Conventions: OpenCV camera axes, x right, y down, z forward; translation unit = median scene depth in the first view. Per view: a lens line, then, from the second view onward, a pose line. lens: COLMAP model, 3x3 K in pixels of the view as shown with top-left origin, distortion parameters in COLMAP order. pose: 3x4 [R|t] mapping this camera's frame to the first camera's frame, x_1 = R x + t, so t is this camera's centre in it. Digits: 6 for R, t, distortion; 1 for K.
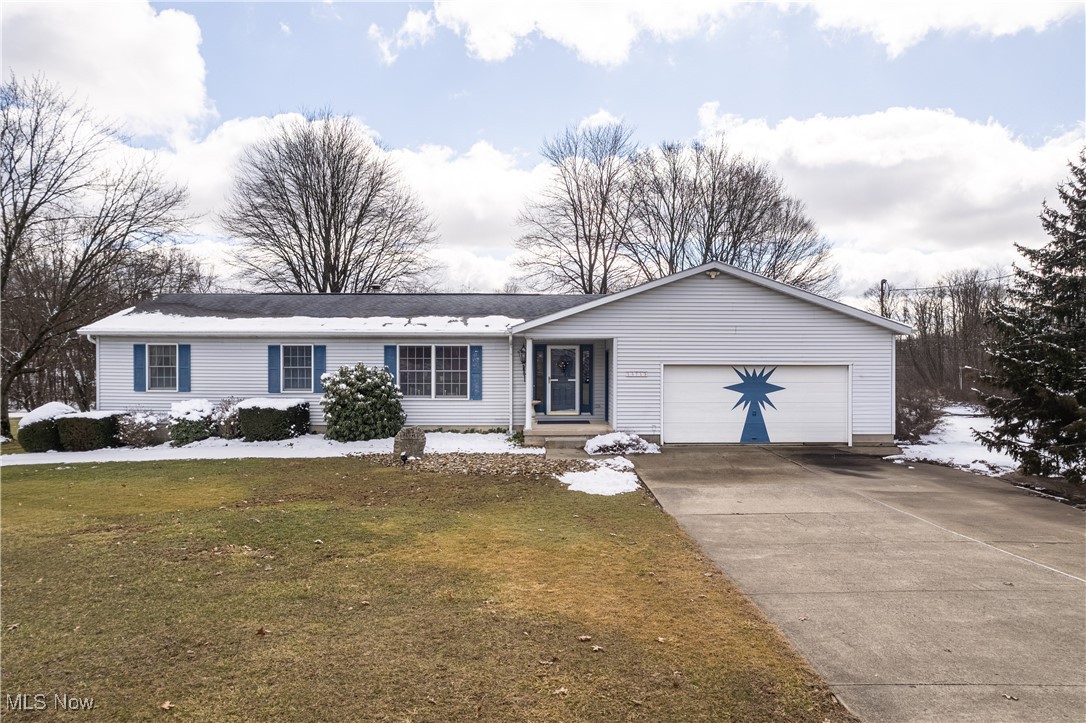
lens RADIAL K [[692.2, 0, 535.9], [0, 692.2, 356.9], [0, 0, 1]] dist [-0.026268, -0.003295]
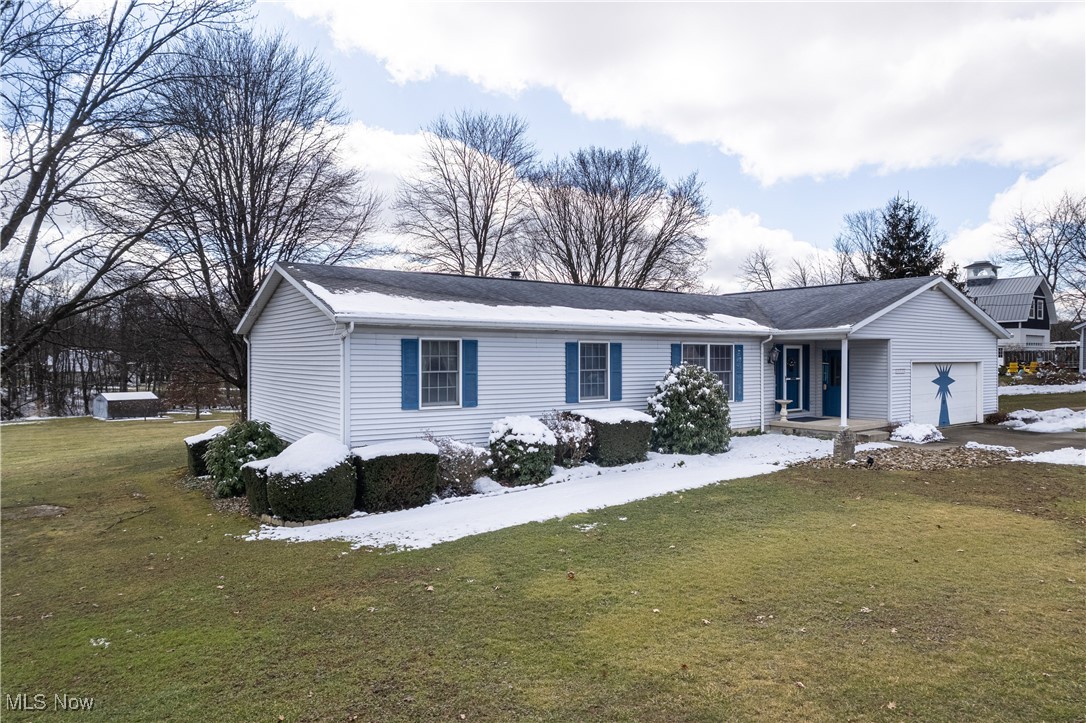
lens RADIAL K [[692.2, 0, 542.1], [0, 692.2, 359.8], [0, 0, 1]] dist [-0.026268, -0.003295]
pose [[0.814304, -0.005545, 0.580412, -0.865152], [0.002743, 0.999980, 0.005704, -0.001421], [-0.580432, -0.003053, 0.814303, 0.376480]]
